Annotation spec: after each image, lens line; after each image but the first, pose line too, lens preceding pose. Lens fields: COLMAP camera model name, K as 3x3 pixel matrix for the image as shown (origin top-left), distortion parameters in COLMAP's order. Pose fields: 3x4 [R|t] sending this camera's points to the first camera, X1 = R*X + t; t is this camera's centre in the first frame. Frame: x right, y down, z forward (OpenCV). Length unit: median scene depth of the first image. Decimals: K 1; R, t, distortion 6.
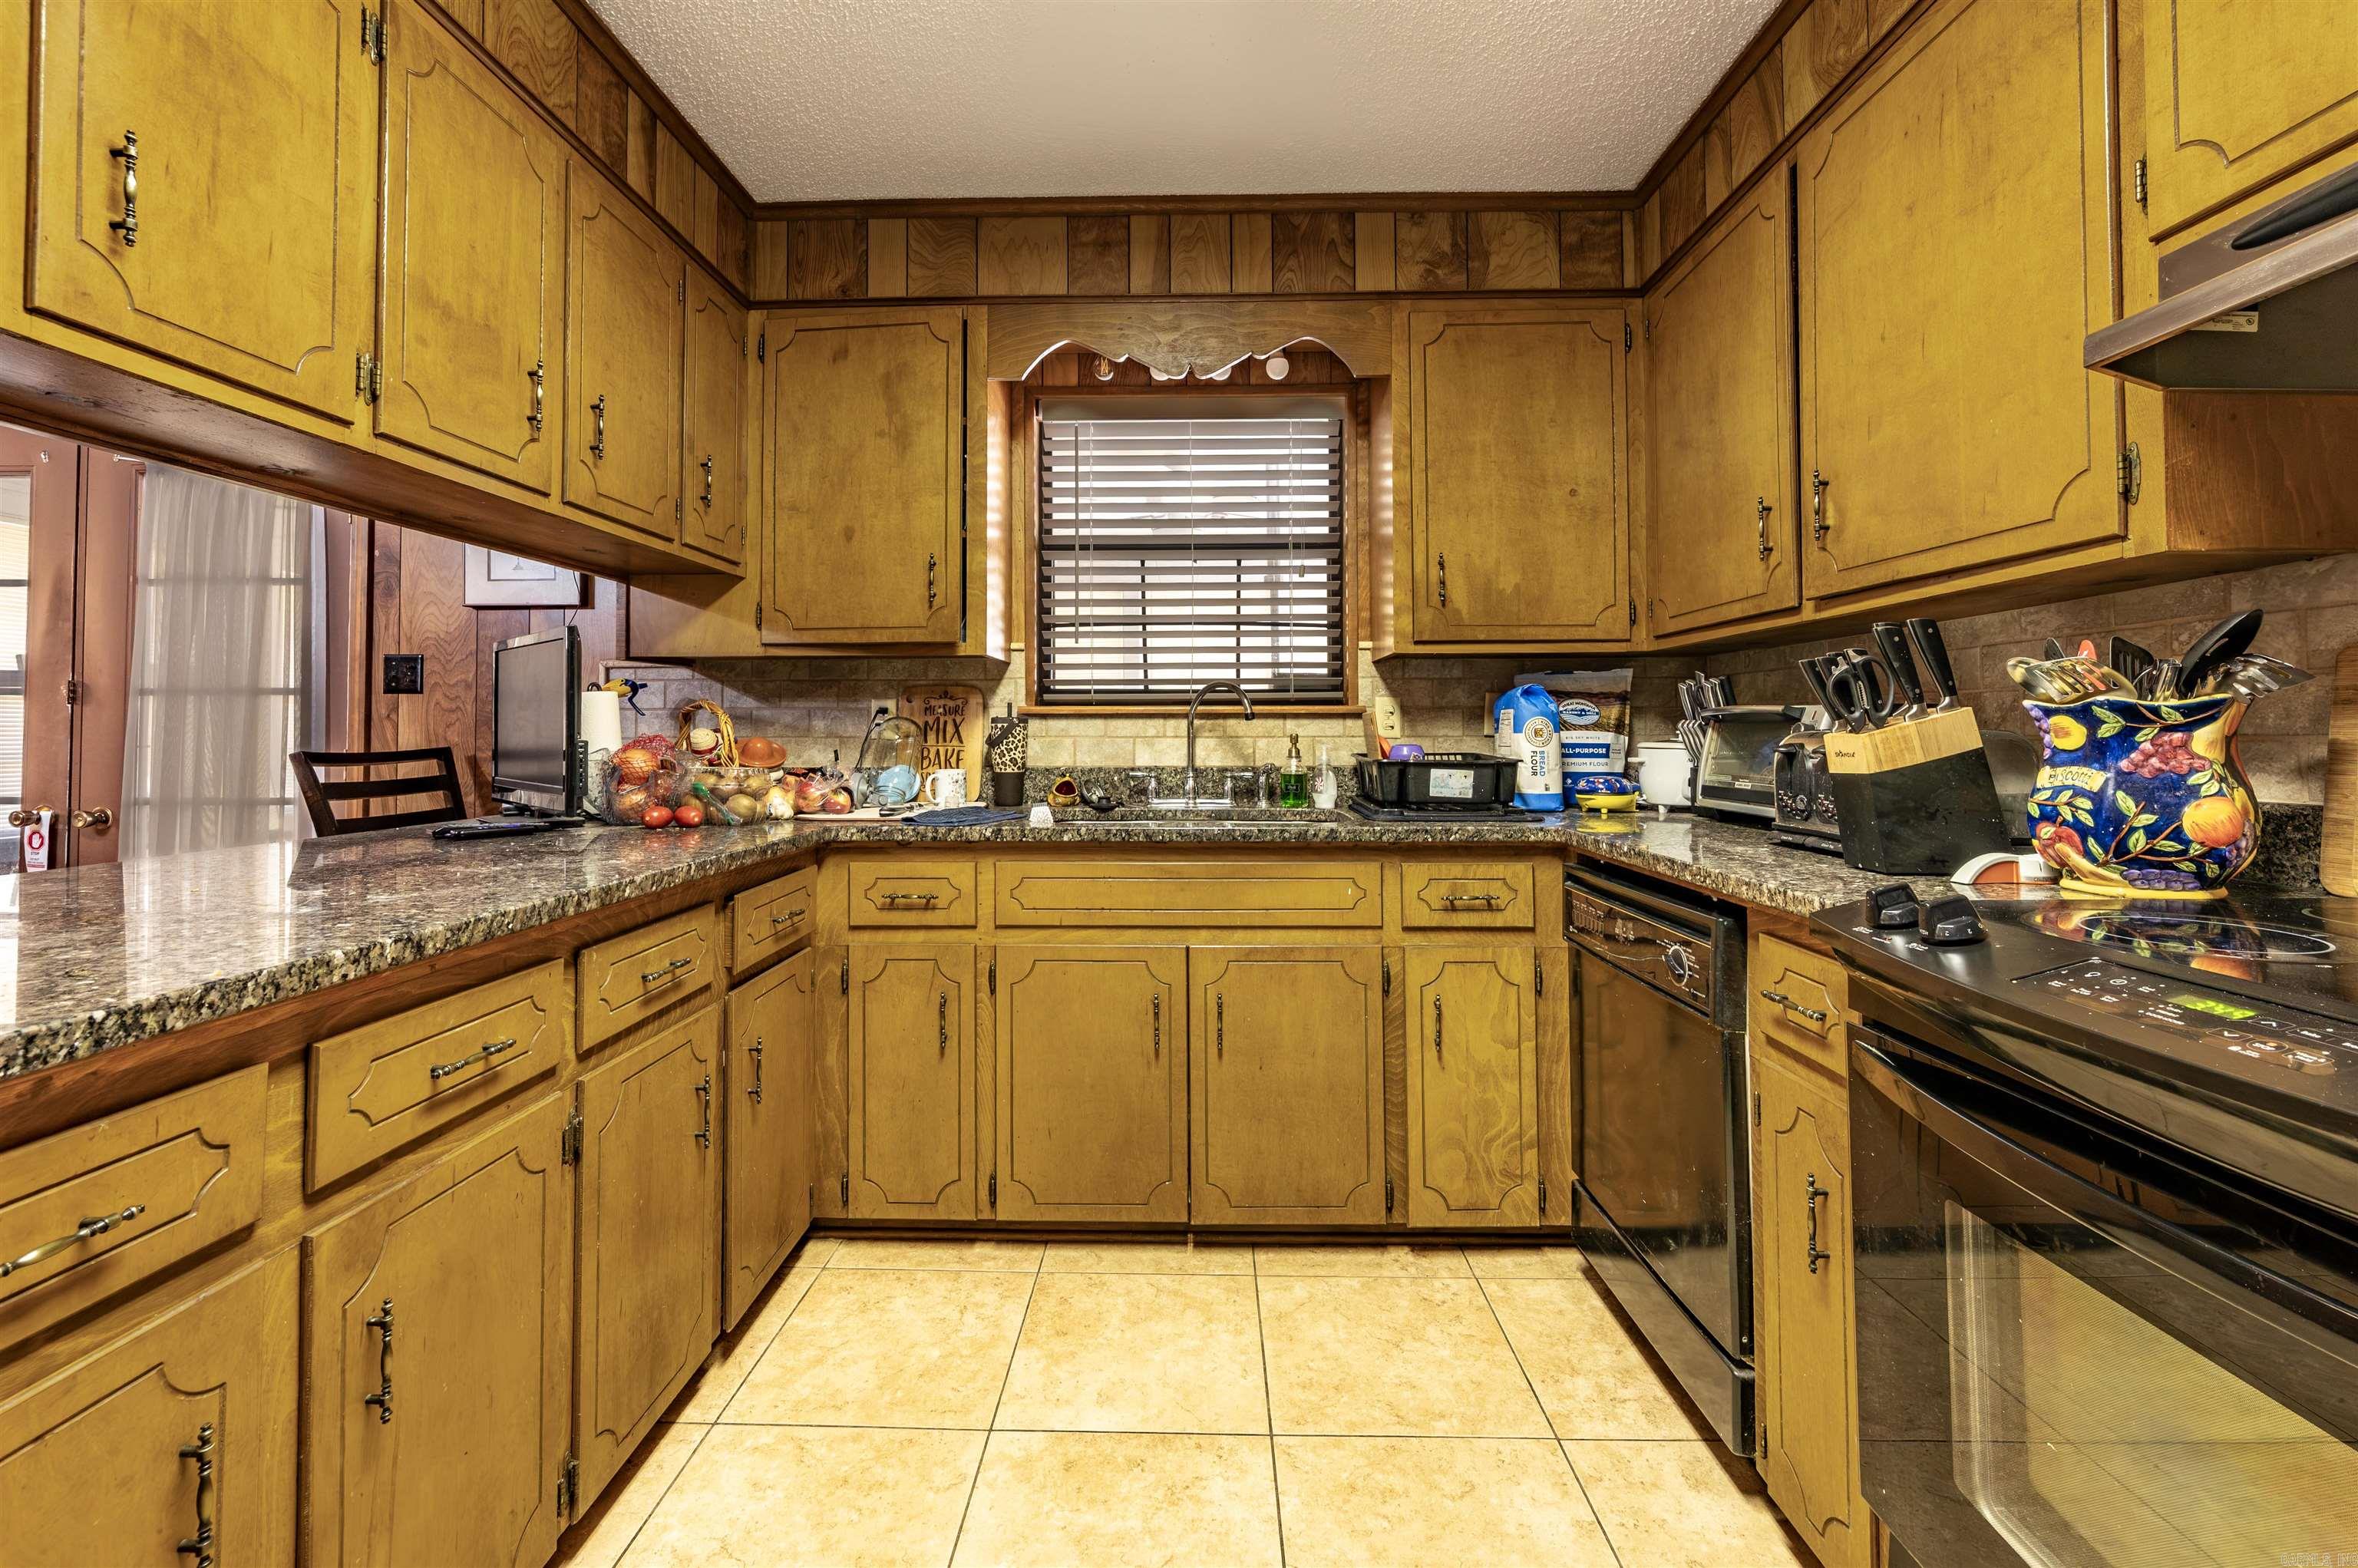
lens RADIAL K [[958.8, 0, 1167.6], [0, 958.8, 709.4], [0, 0, 1]] dist [0.001500, 0.000034]
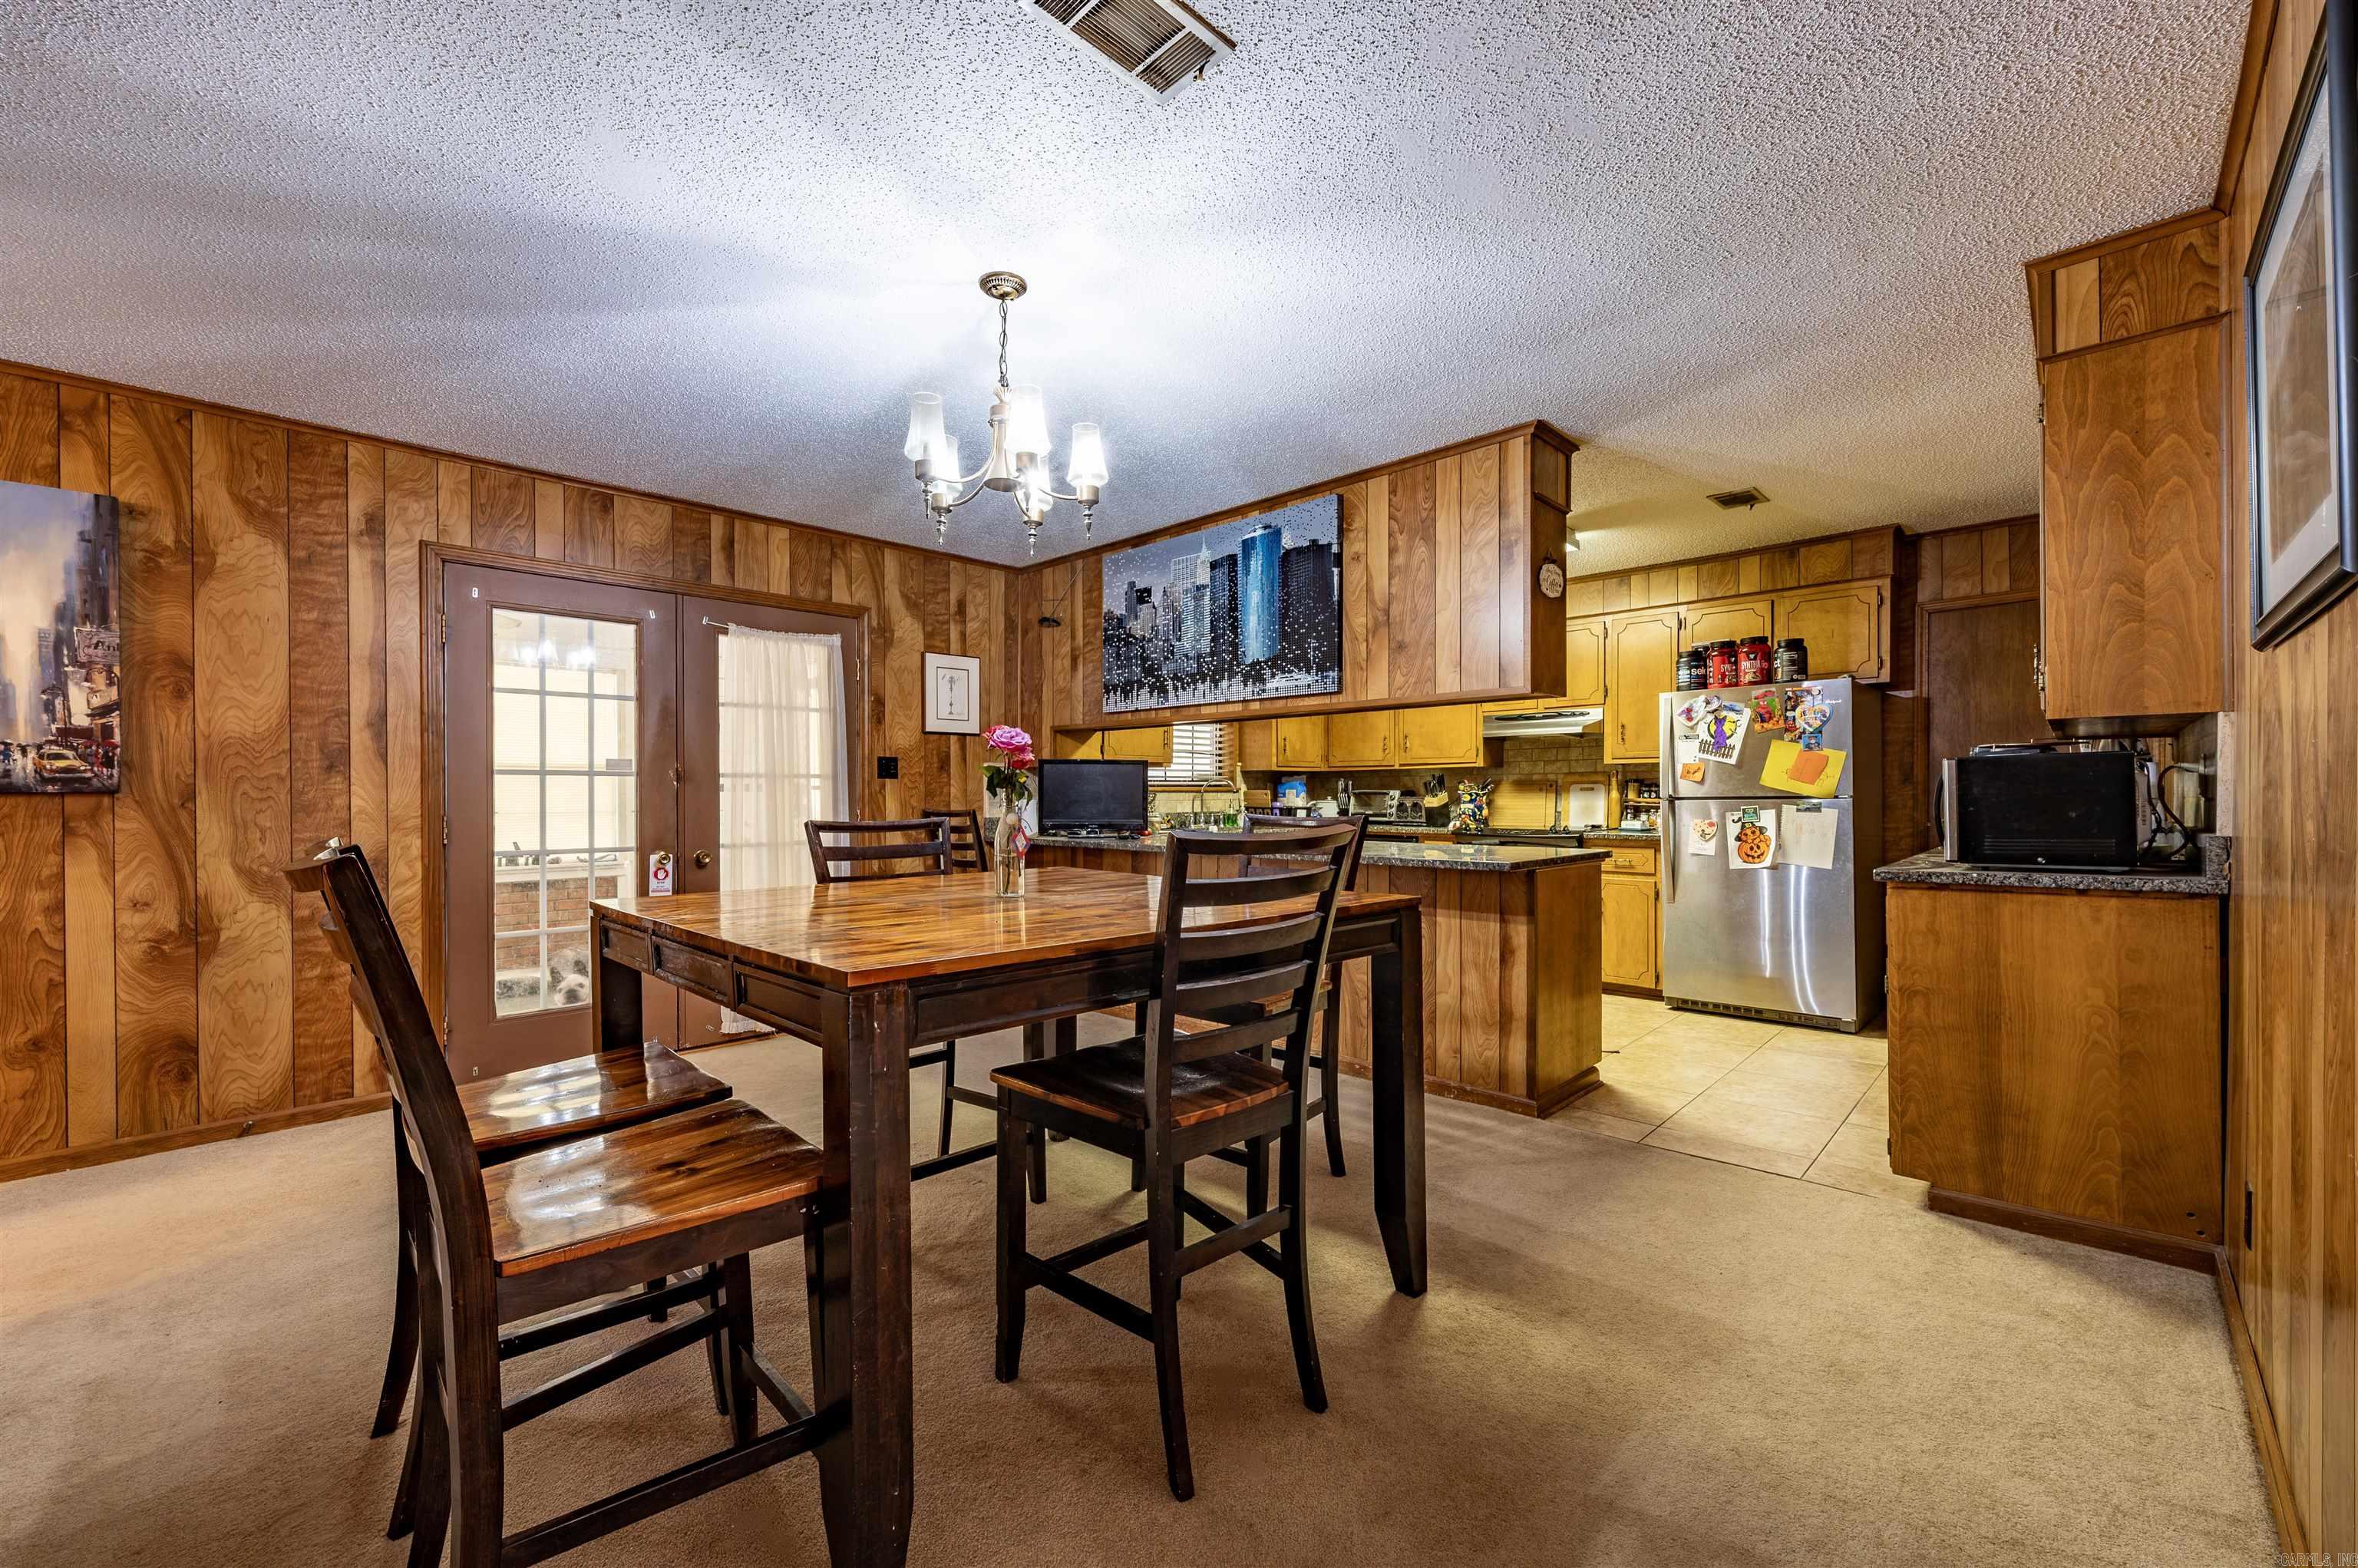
lens RADIAL K [[936.6, 0, 1179.7], [0, 936.6, 799.2], [0, 0, 1]] dist [-0.001741, -0.000562]
pose [[0.676750, -0.005677, 0.736191, -2.247242], [-0.014998, 0.999656, 0.021496, -0.031464], [-0.736060, -0.025588, 0.676432, -0.763826]]
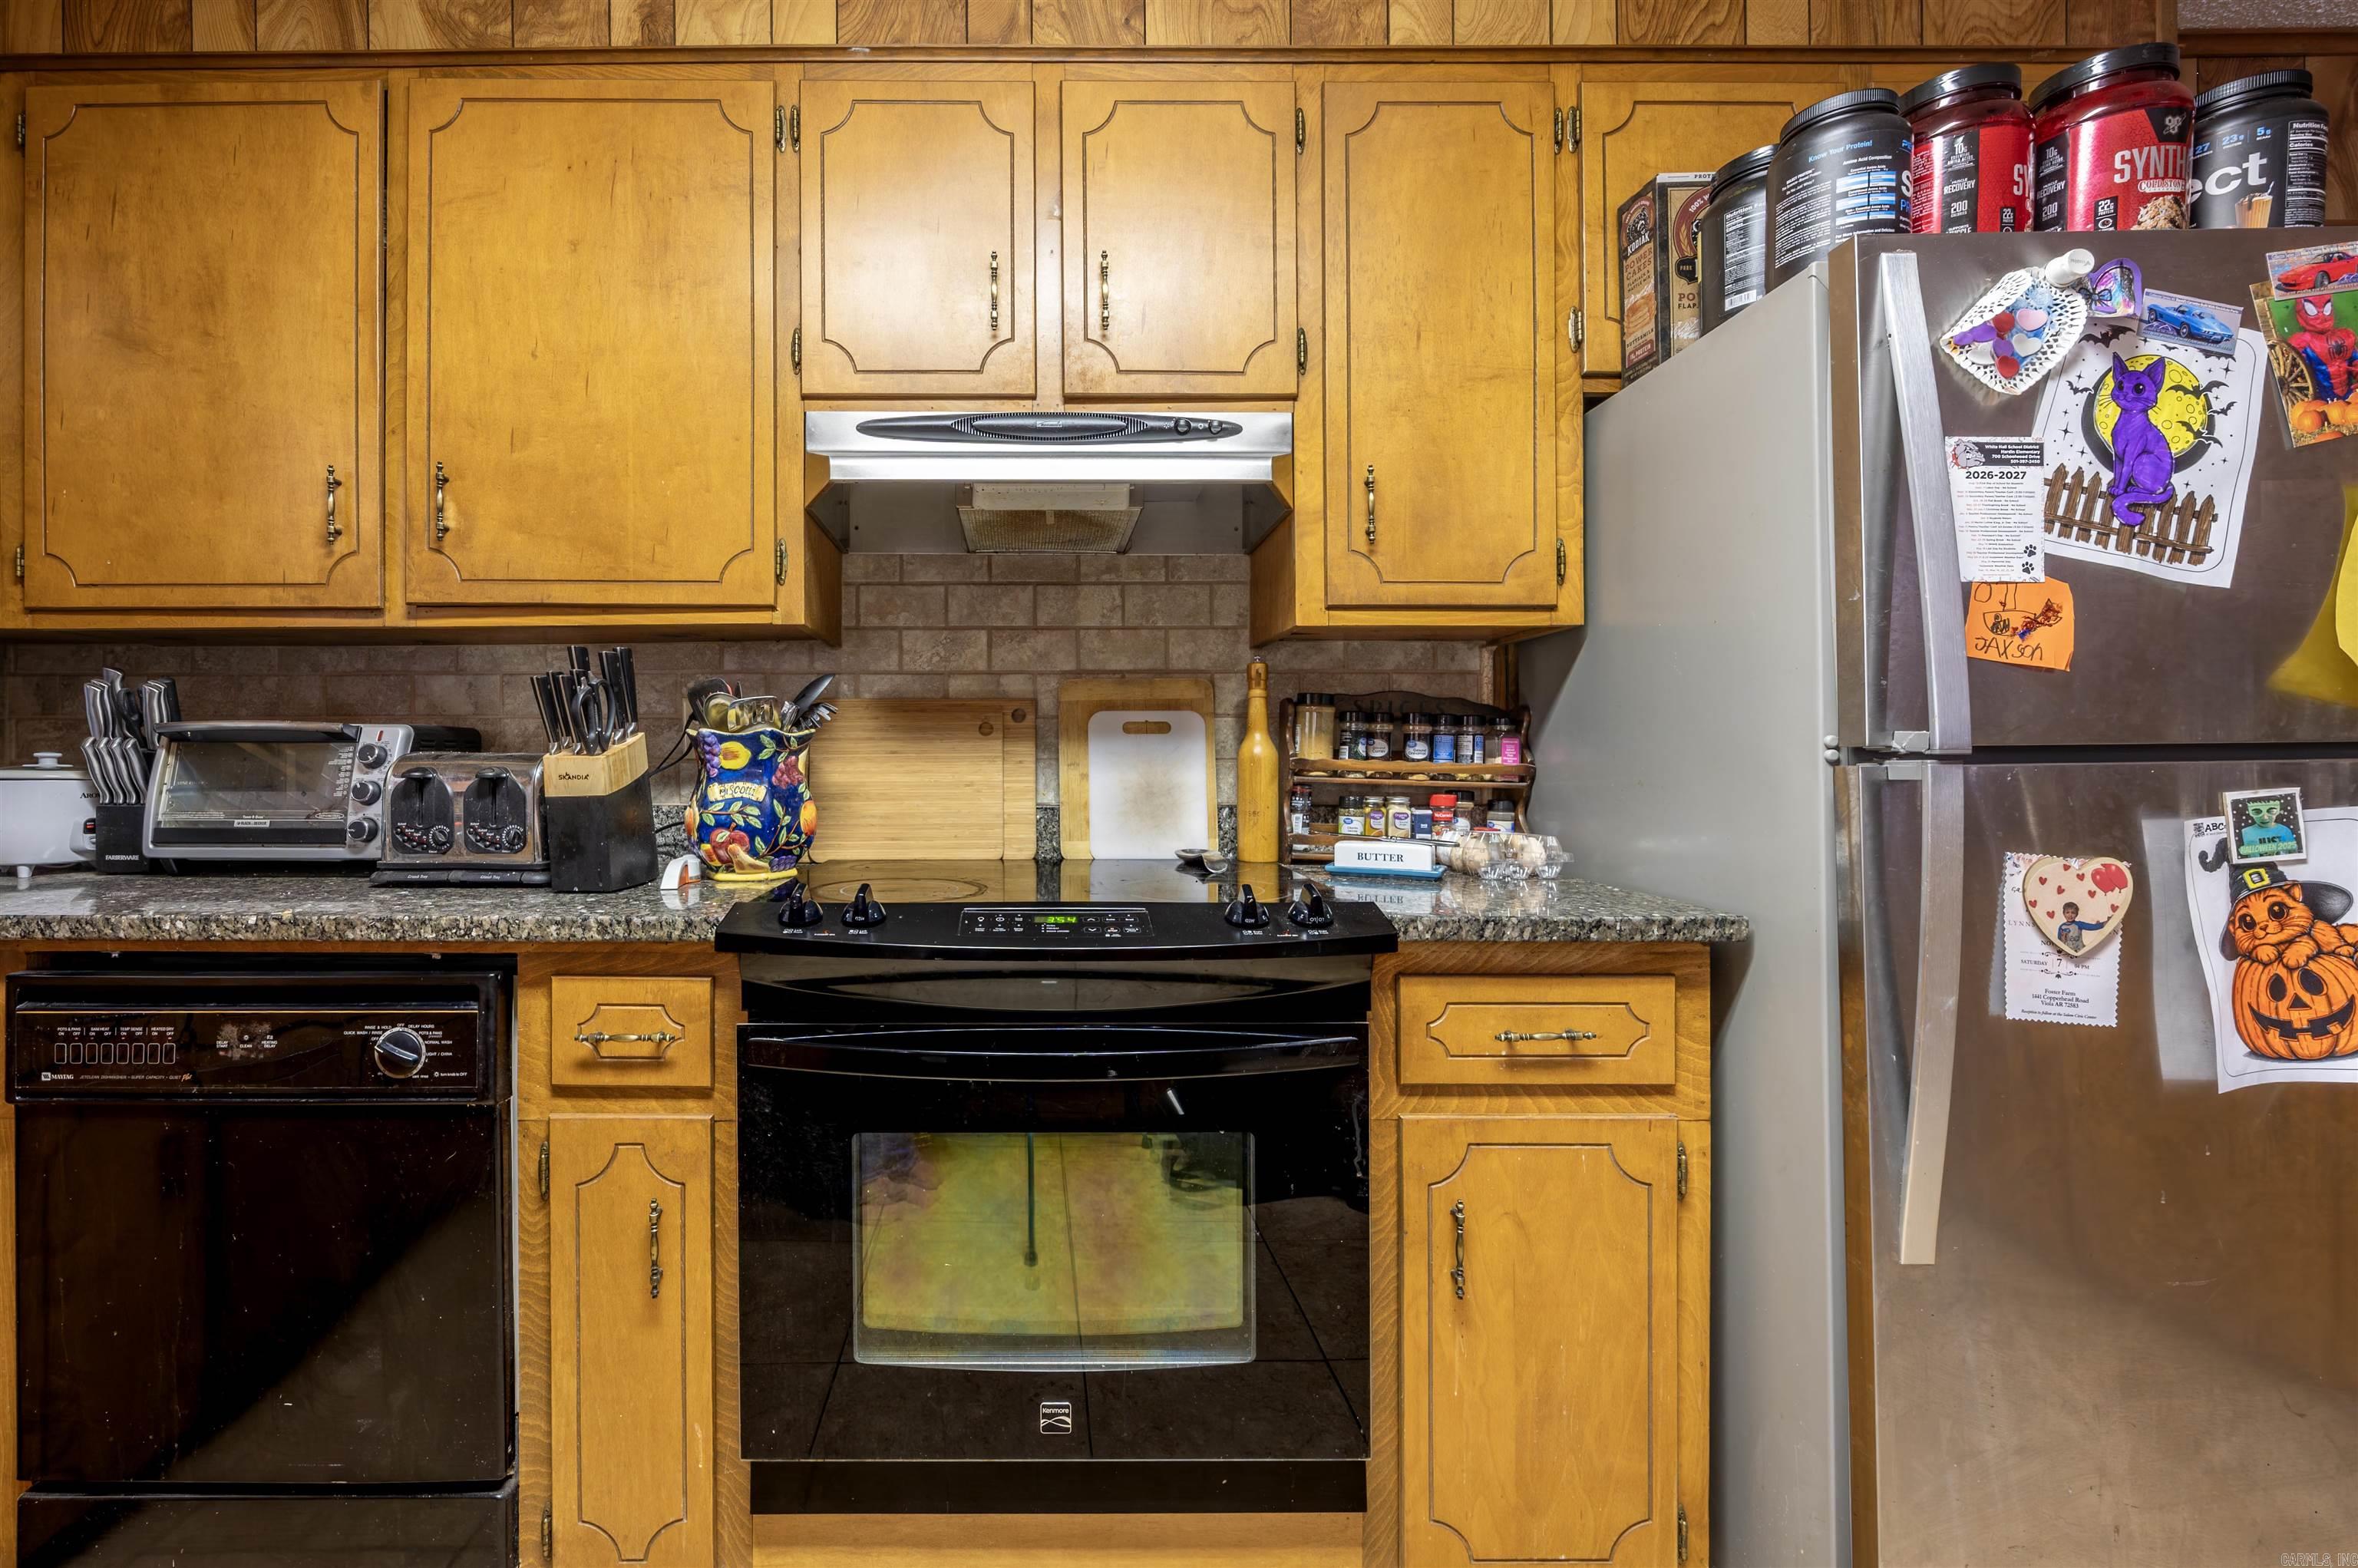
lens RADIAL K [[983.9, 0, 1029.0], [0, 983.9, 764.8], [0, 0, 1]] dist [-0.001597, 0.000210]
pose [[-0.028905, -0.001081, 0.999582, -0.200150], [-0.024802, 0.999692, 0.000364, 0.014721], [-0.999274, -0.024781, -0.028923, 0.367571]]
